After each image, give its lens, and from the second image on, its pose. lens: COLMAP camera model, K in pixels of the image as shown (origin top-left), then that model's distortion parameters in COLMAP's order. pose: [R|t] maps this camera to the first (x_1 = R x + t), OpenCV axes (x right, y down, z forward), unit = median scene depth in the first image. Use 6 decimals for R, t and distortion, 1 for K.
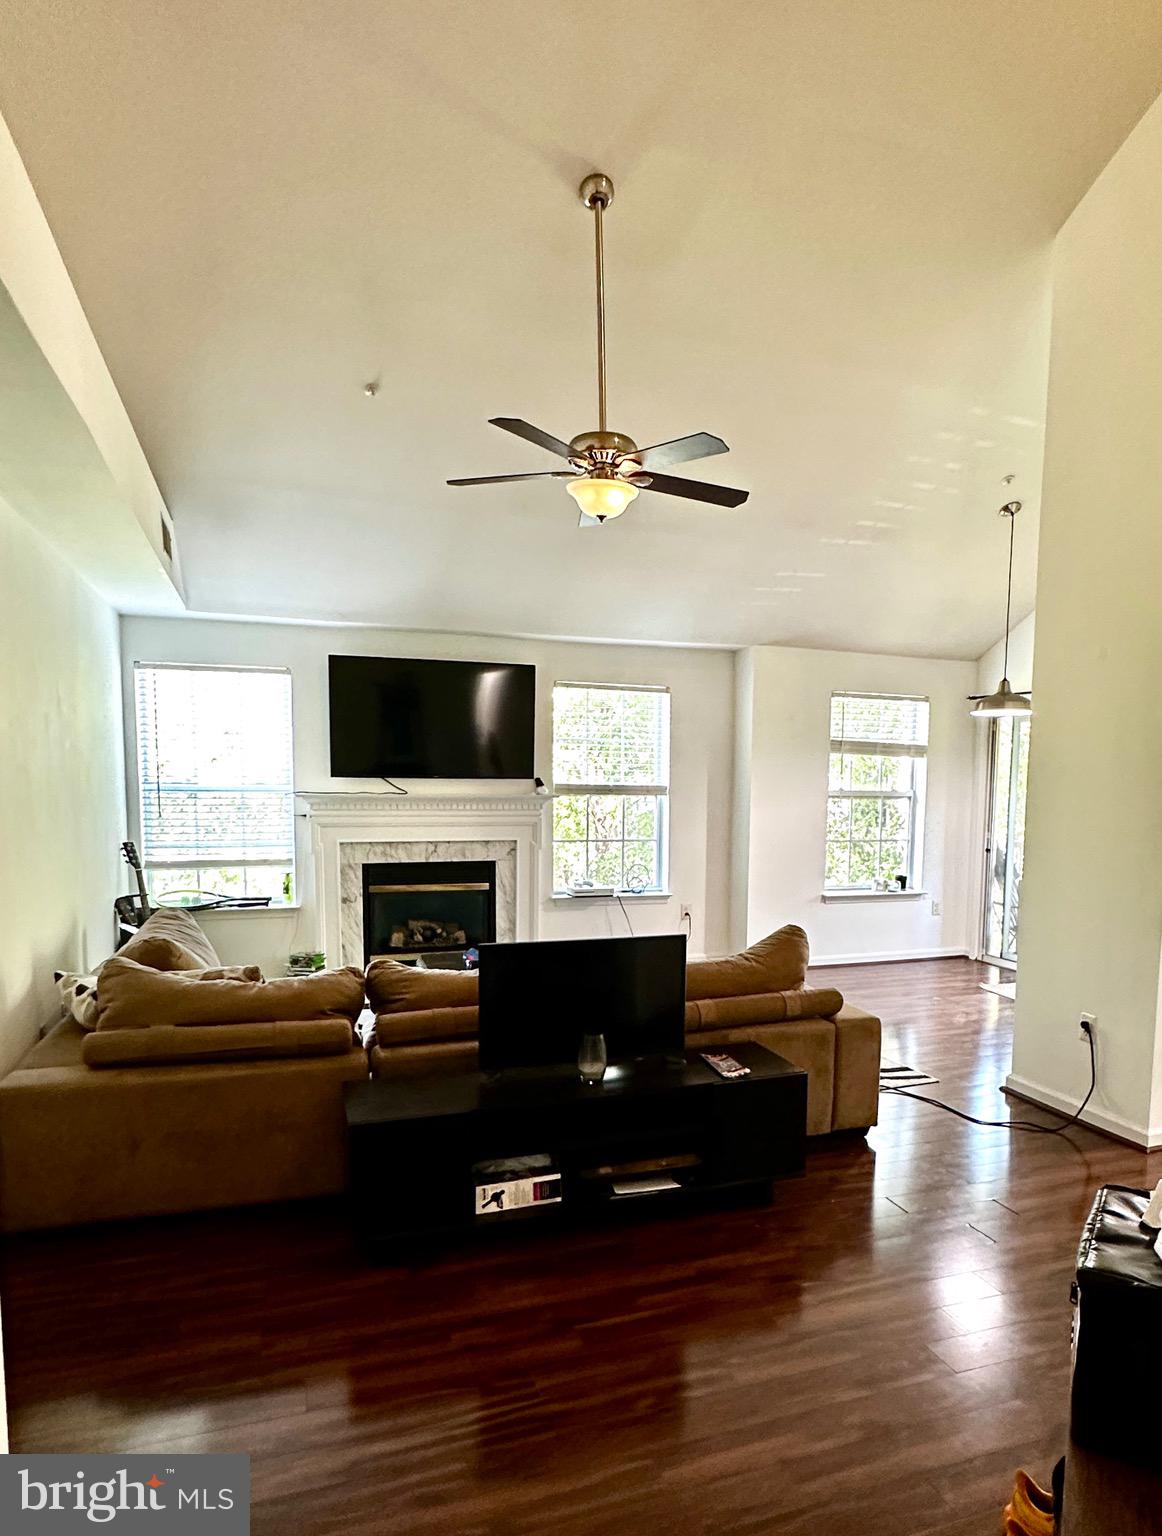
lens RADIAL K [[1012.5, 0, 653.8], [0, 1012.5, 881.2], [0, 0, 1]] dist [0.000157, -0.002446]
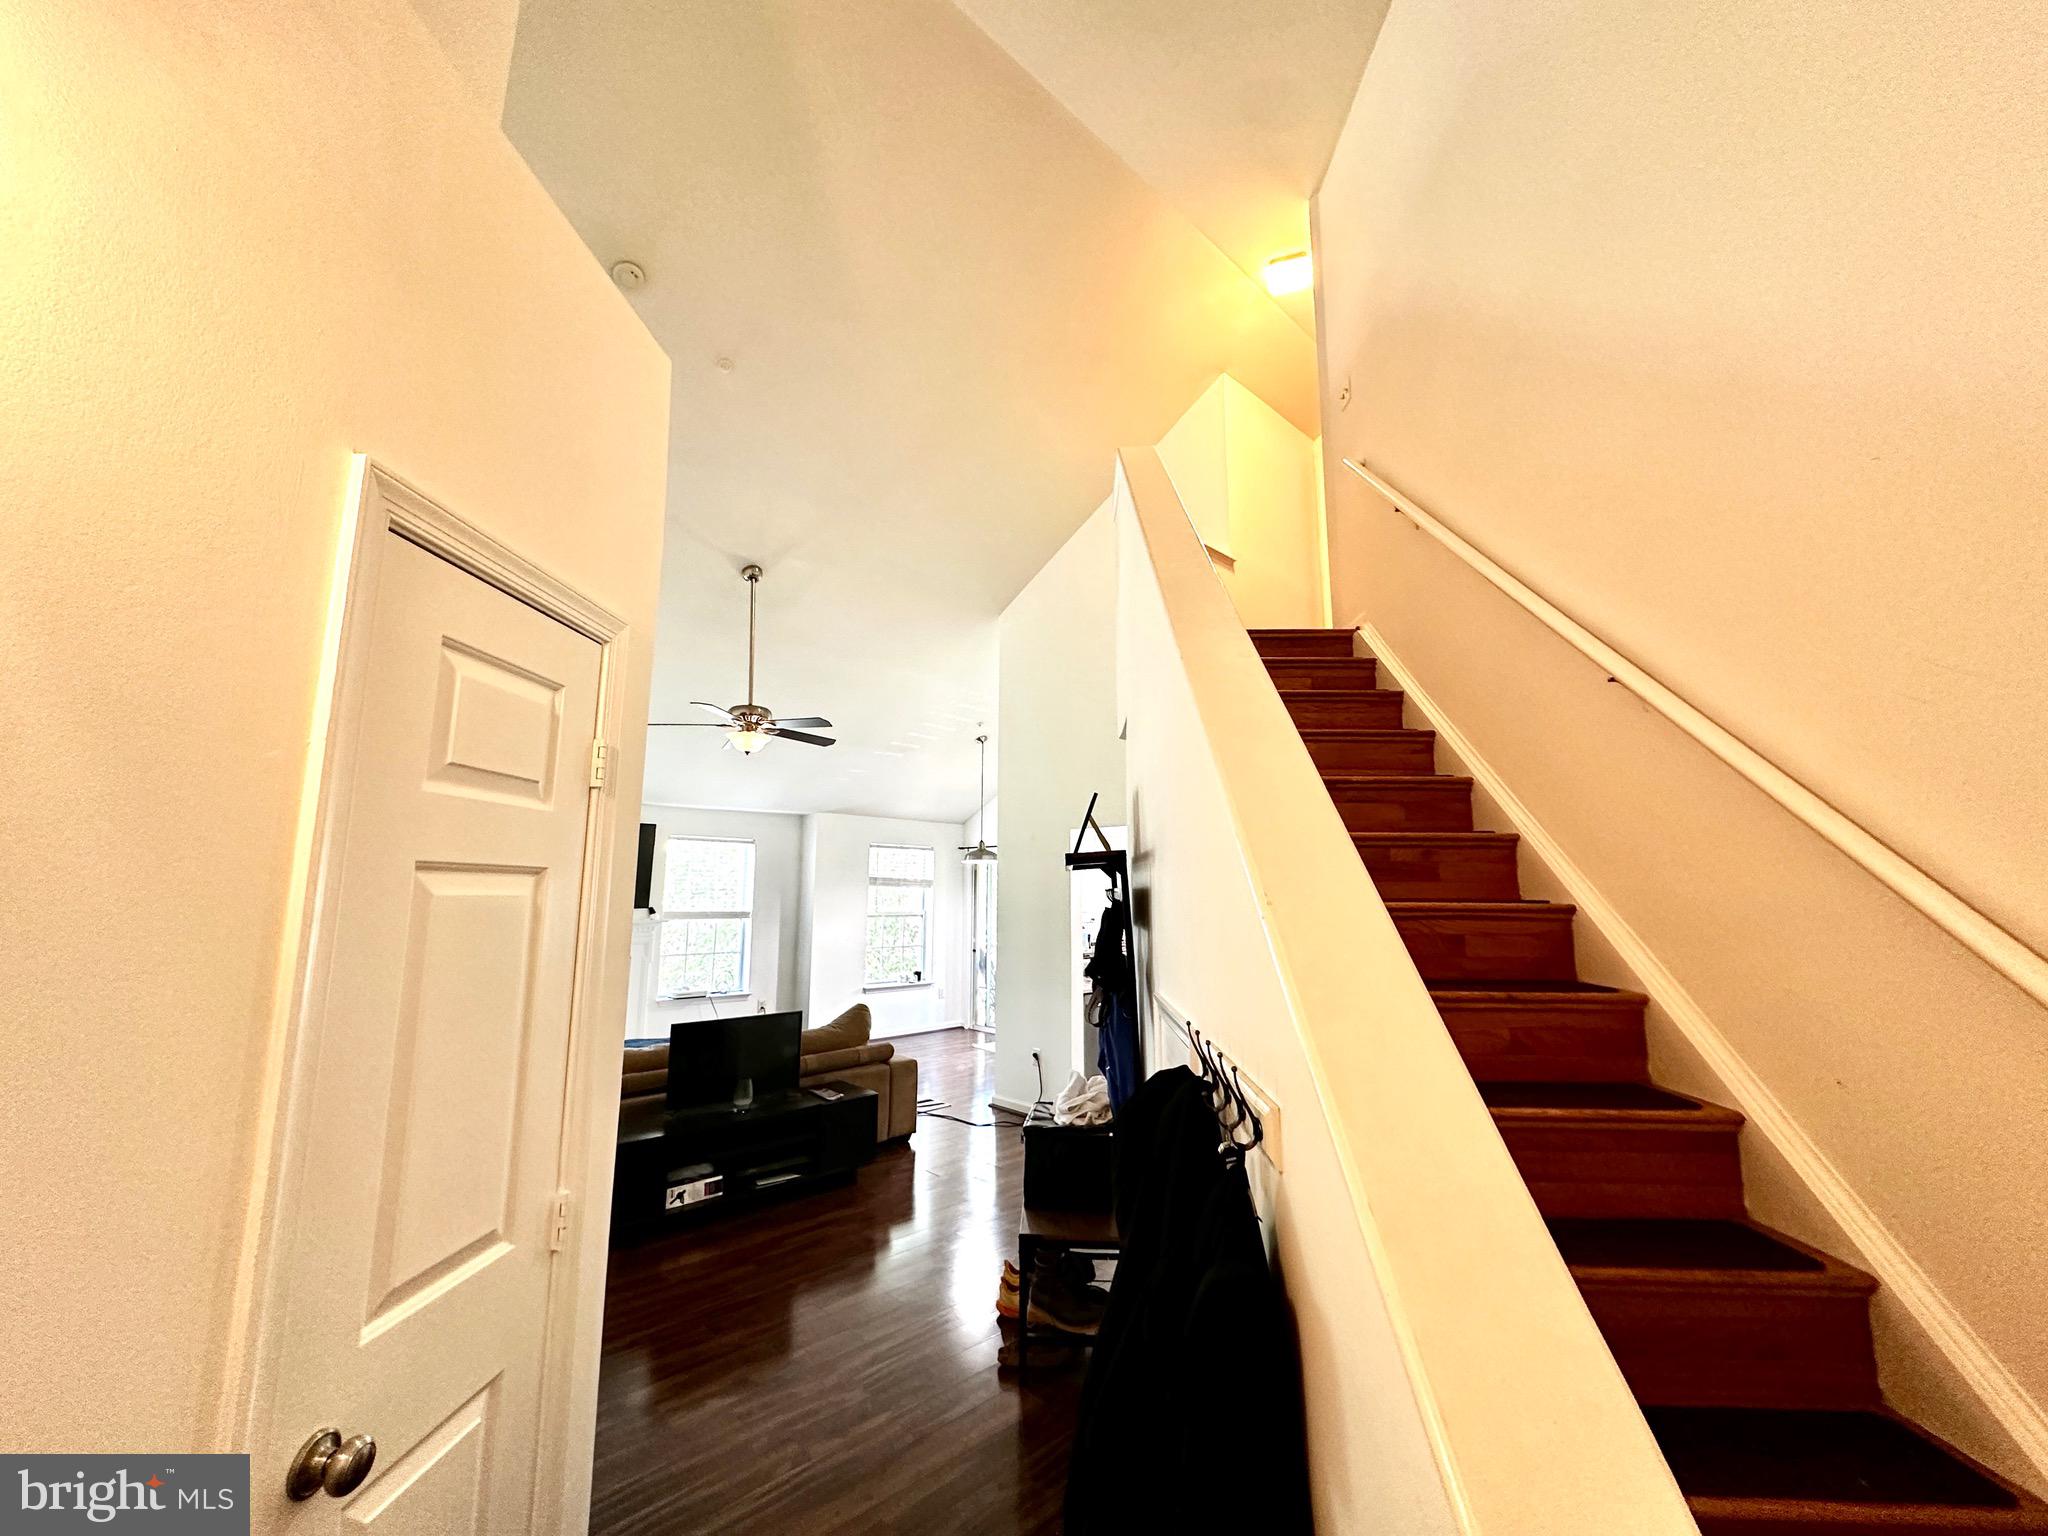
lens RADIAL K [[855.3, 0, 1034.3], [0, 855.3, 763.0], [0, 0, 1]] dist [0.000366, 0.000677]
pose [[0.923555, 0.046710, 0.380611, -0.136192], [0.049196, 0.969919, -0.238406, 0.010170], [-0.380298, 0.238905, 0.893475, -0.377852]]
